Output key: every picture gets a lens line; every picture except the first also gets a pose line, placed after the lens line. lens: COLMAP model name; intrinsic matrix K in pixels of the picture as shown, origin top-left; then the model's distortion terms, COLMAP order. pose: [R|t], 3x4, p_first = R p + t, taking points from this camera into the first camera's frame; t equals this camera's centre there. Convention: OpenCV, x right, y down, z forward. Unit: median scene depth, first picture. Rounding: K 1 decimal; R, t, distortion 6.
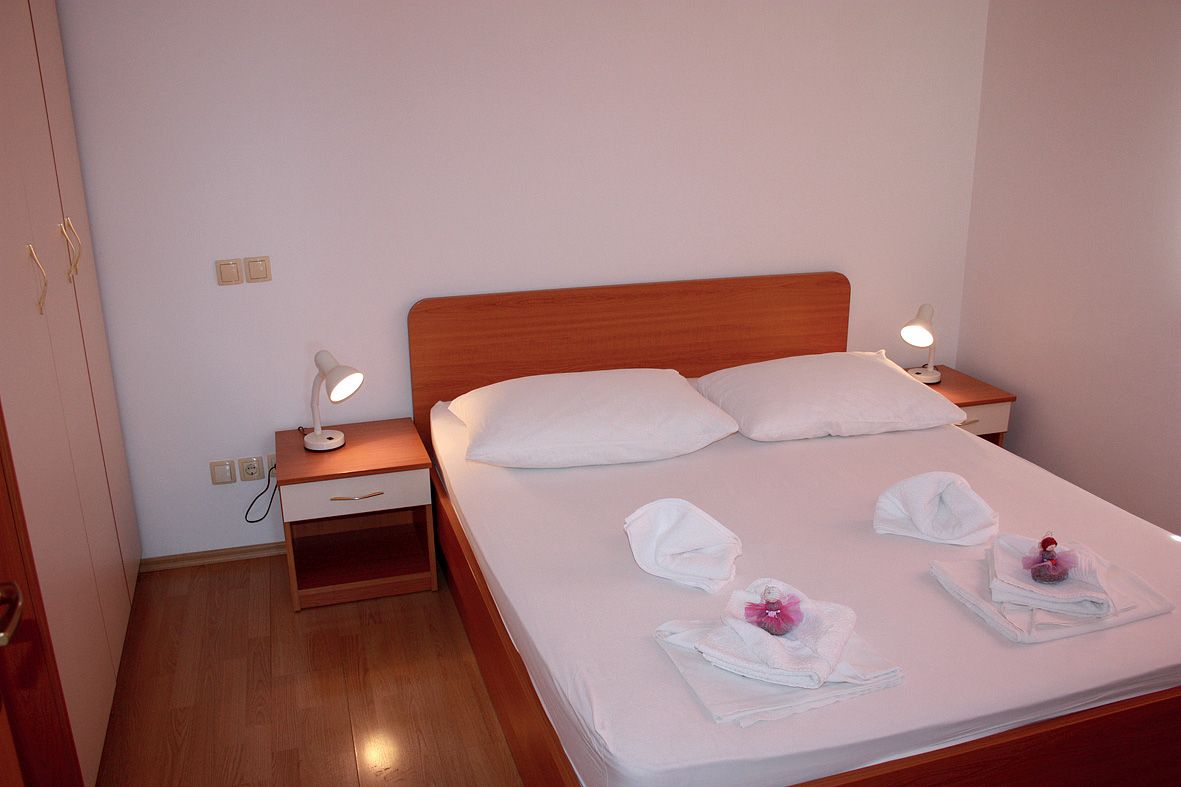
lens RADIAL K [[976.2, 0, 590.5], [0, 976.2, 393.5], [0, 0, 1]] dist [-0.156538, 0.140940]
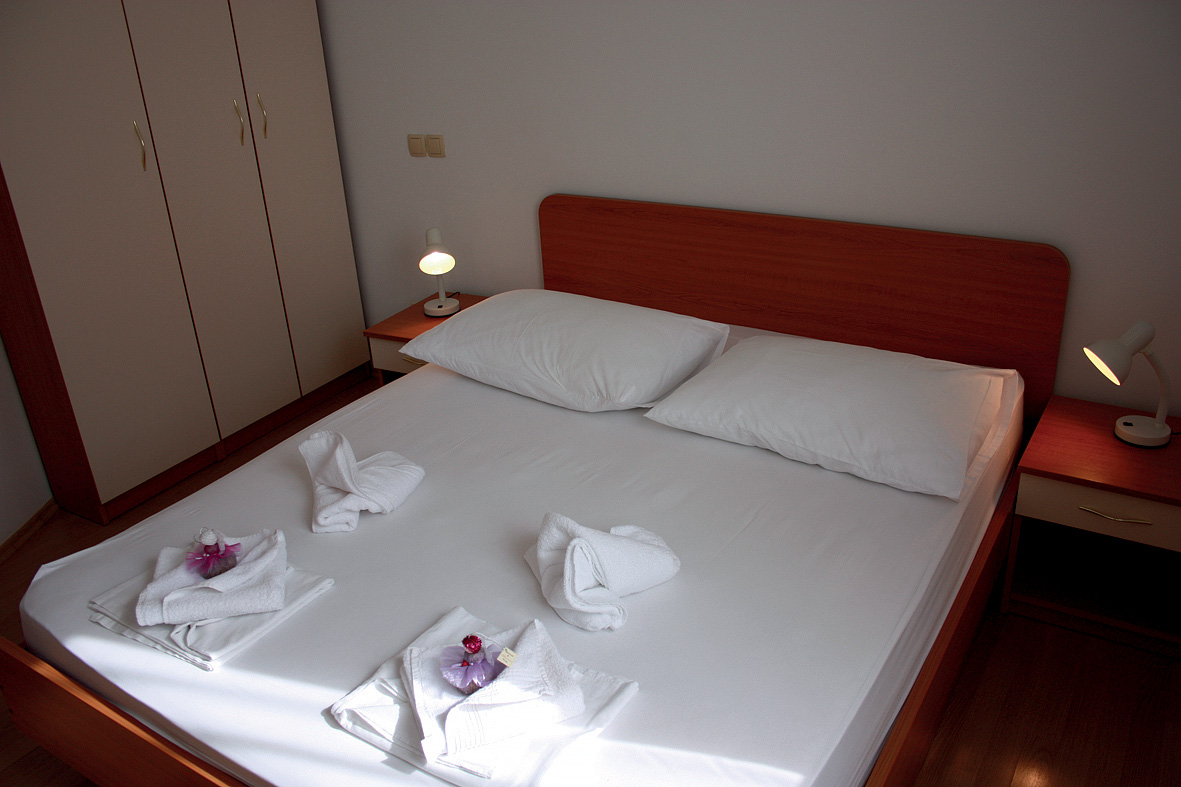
lens RADIAL K [[976.2, 0, 590.5], [0, 976.2, 393.5], [0, 0, 1]] dist [-0.156538, 0.140940]
pose [[0.695534, 0.285916, -0.659154, 0.598936], [-0.179404, 0.957463, 0.226006, -0.140131], [0.695735, -0.038940, 0.717242, 0.312461]]
